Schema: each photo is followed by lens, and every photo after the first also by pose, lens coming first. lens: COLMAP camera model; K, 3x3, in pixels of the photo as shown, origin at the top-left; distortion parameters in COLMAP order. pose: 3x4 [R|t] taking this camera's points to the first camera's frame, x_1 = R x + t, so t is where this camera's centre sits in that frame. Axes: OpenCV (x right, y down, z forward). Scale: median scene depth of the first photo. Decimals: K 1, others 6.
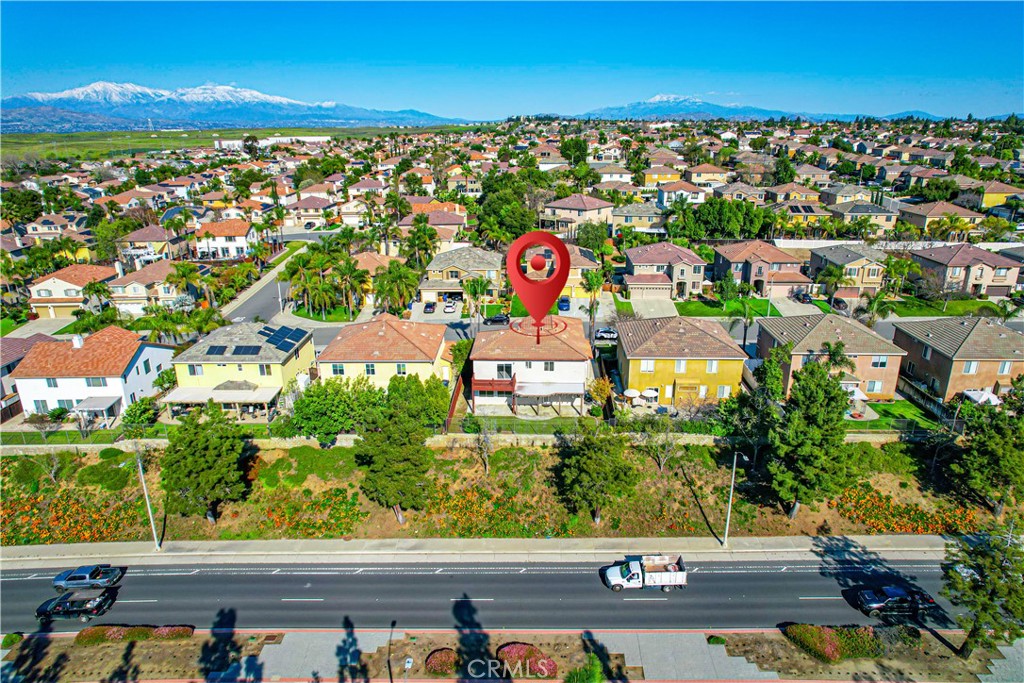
lens RADIAL K [[653.0, 0, 517.3], [0, 653.0, 343.6], [0, 0, 1]] dist [-0.062030, 0.059209]
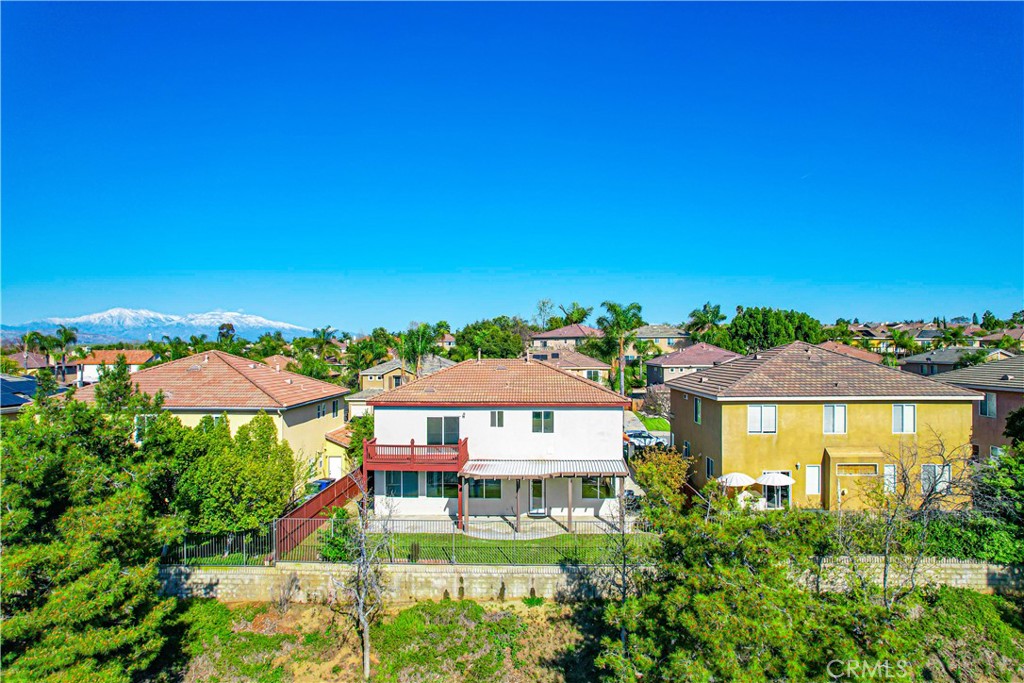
lens RADIAL K [[653.0, 0, 517.0], [0, 653.0, 348.7], [0, 0, 1]] dist [-0.062030, 0.059209]
pose [[0.999887, 0.003775, 0.014564, 0.026179], [0.001100, 0.947075, -0.321010, 0.140513], [-0.015005, 0.320990, 0.946964, 0.603236]]
